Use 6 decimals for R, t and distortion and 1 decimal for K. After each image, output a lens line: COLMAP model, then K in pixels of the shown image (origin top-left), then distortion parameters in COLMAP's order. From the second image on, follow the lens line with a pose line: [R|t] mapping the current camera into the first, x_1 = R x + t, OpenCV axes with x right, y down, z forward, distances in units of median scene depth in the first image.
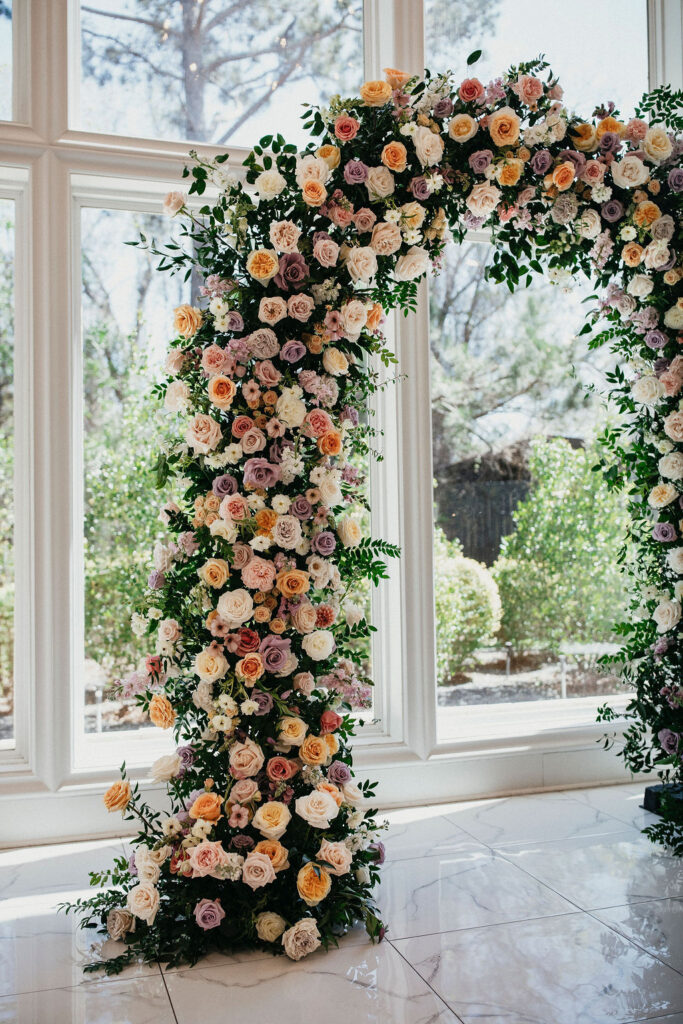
lens RADIAL K [[987.8, 0, 338.8], [0, 987.8, 513.5], [0, 0, 1]] dist [-0.000356, 0.000000]
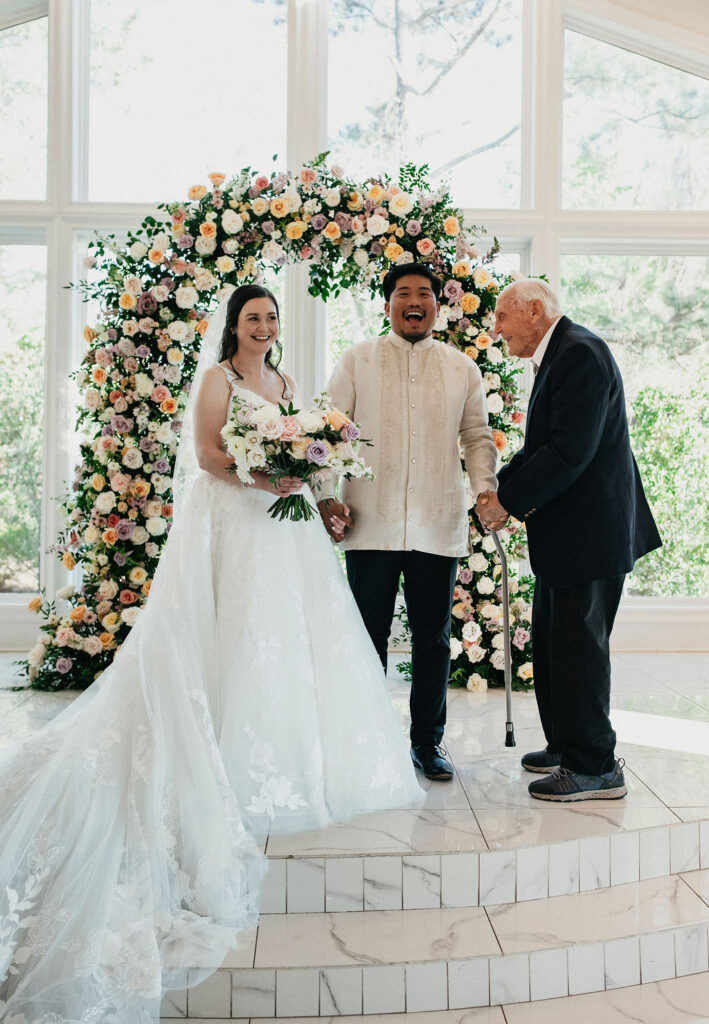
lens RADIAL K [[1041.1, 0, 355.6], [0, 1041.1, 466.6], [0, 0, 1]] dist [0.008092, 0.000000]
pose [[0.964958, 0.016393, -0.261892, 0.781286], [-0.011390, 0.999723, 0.020607, -0.009276], [0.262157, -0.016902, 0.964877, -0.630416]]
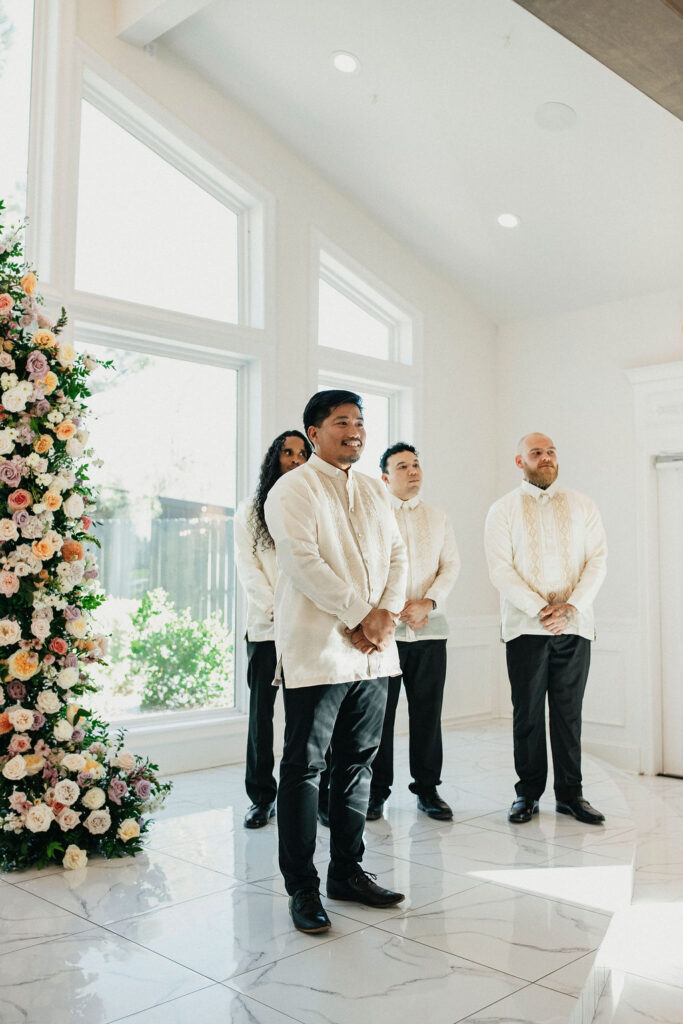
lens RADIAL K [[987.8, 0, 340.8], [0, 987.8, 513.4], [0, 0, 1]] dist [-0.000356, 0.000000]
pose [[0.888170, 0.046674, 0.457139, 0.225413], [-0.031567, 0.998675, -0.040636, -0.029020], [-0.458430, 0.021661, 0.888467, -0.252642]]
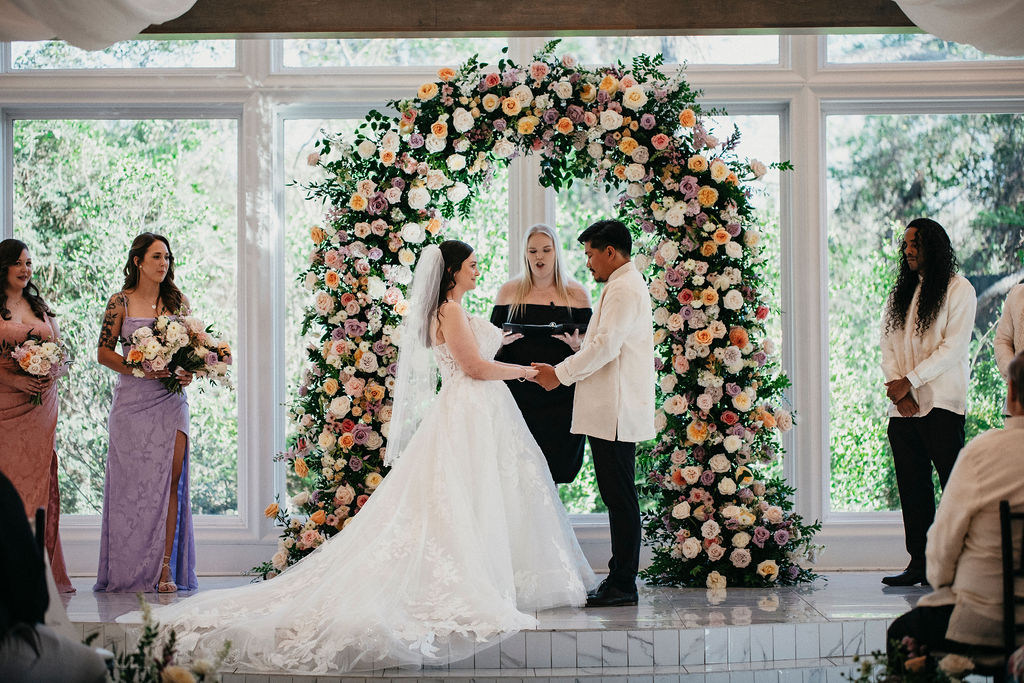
lens RADIAL K [[2513.8, 0, 515.4], [0, 2513.8, 342.4], [0, 0, 1]] dist [0.023425, 0.000000]
pose [[0.956570, 0.001363, -0.291500, 1.430709], [0.004783, 0.999781, 0.020370, -0.101649], [0.291464, -0.020880, 0.956354, -3.019641]]
